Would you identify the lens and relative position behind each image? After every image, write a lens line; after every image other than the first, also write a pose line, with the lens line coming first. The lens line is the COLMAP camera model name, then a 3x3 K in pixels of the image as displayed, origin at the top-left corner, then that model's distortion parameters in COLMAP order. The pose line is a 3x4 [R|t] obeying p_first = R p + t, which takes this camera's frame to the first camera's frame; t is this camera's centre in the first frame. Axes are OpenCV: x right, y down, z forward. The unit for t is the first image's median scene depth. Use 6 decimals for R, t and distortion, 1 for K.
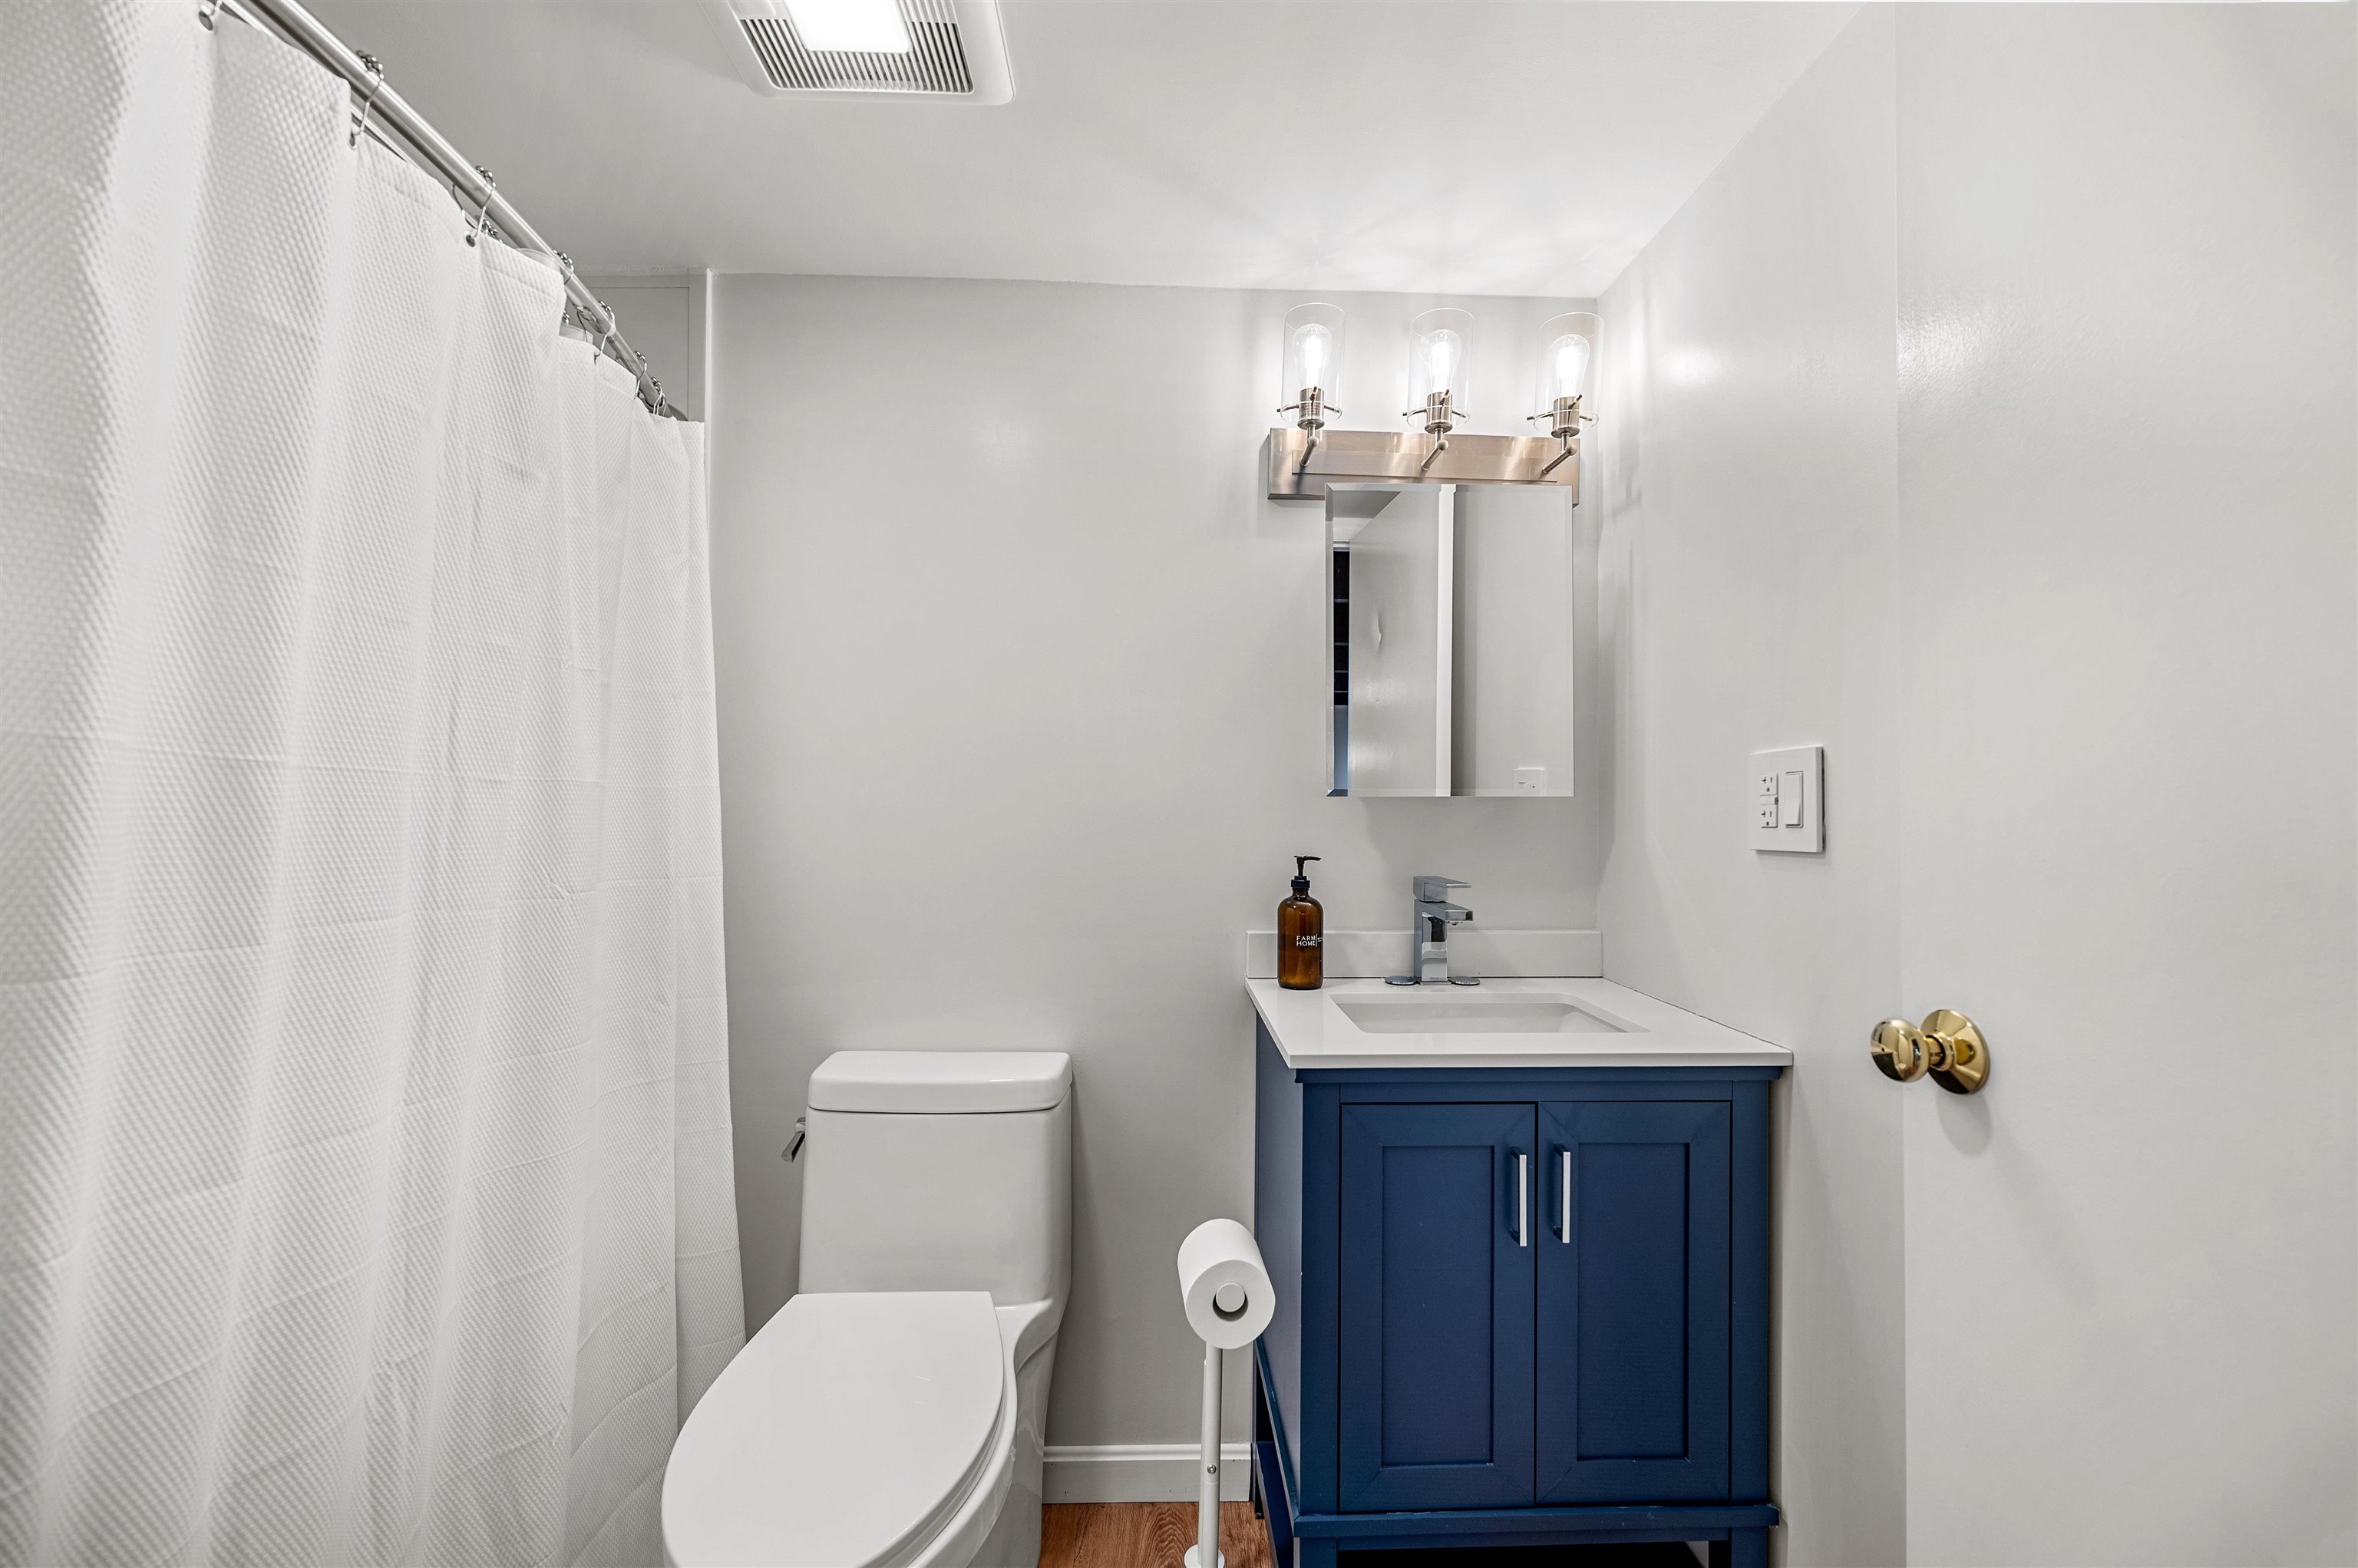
lens RADIAL K [[924.7, 0, 1179.4], [0, 924.7, 790.2], [0, 0, 1]] dist [-0.002146, -0.000051]
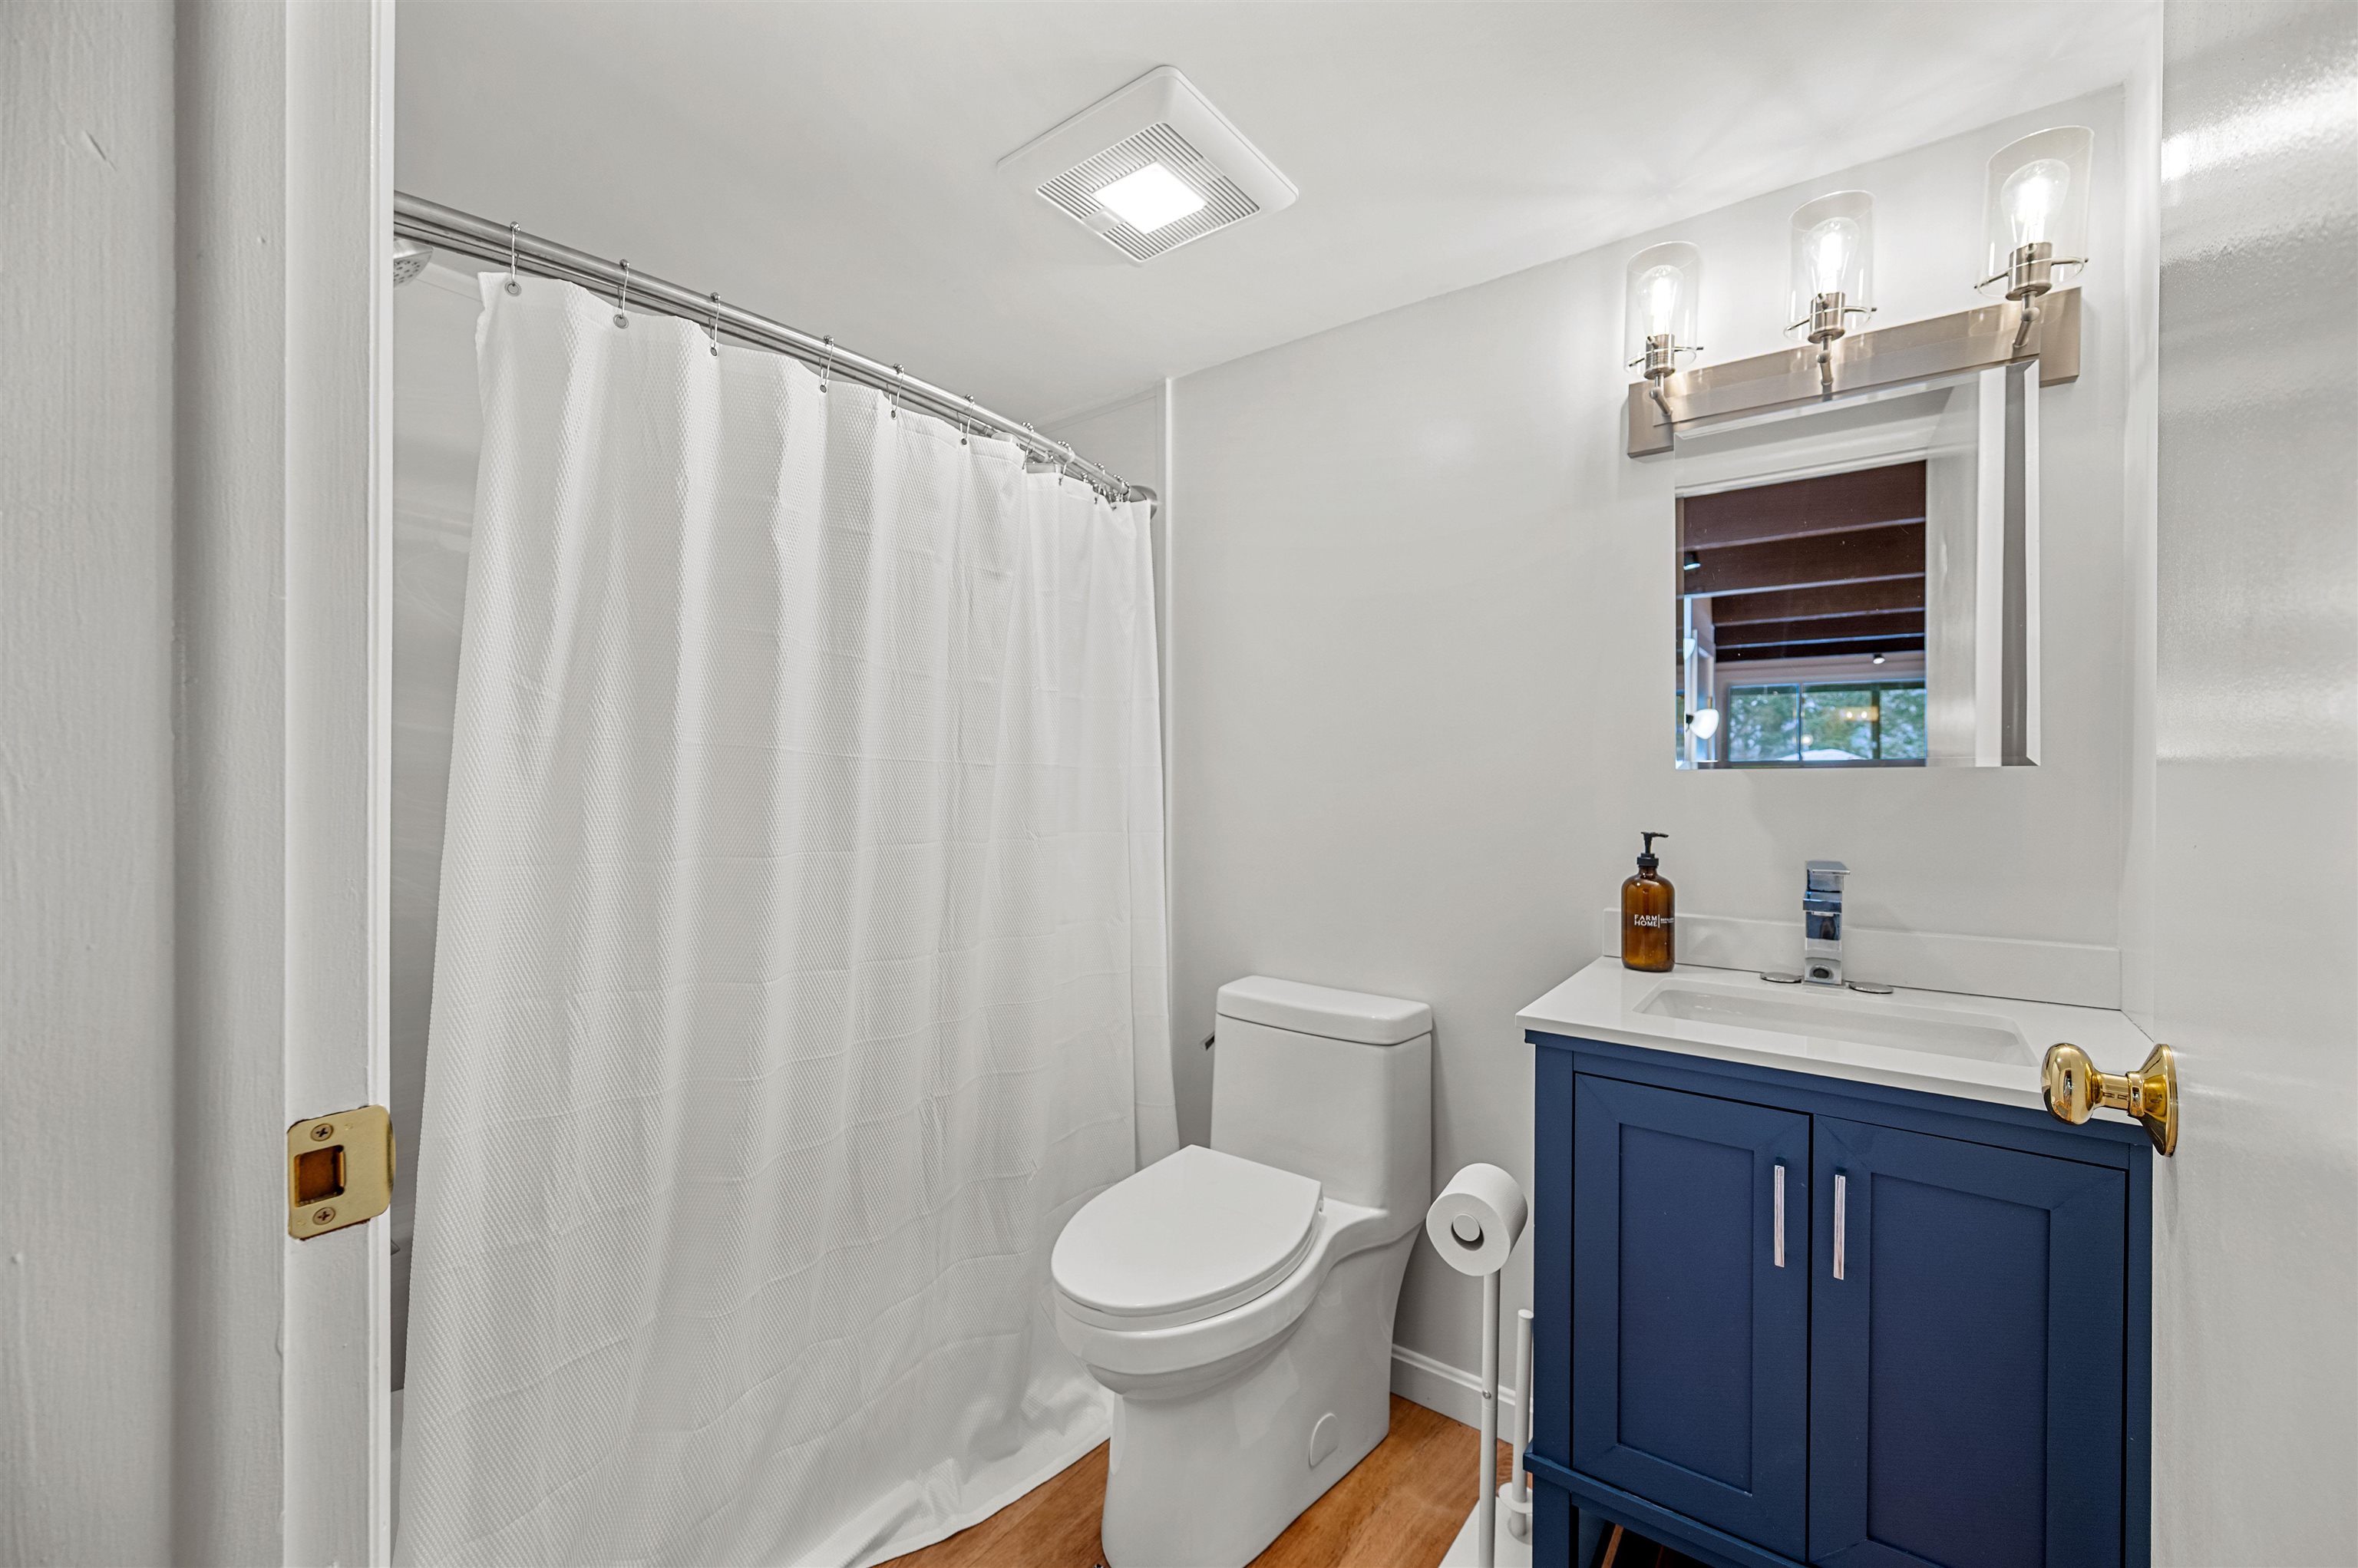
lens RADIAL K [[924.7, 0, 1175.2], [0, 924.7, 779.7], [0, 0, 1]] dist [-0.002146, -0.000051]
pose [[0.781317, -0.002502, -0.624130, 0.363828], [0.011247, 0.999886, 0.010070, 0.001982], [0.624034, -0.014887, 0.781256, -0.049577]]
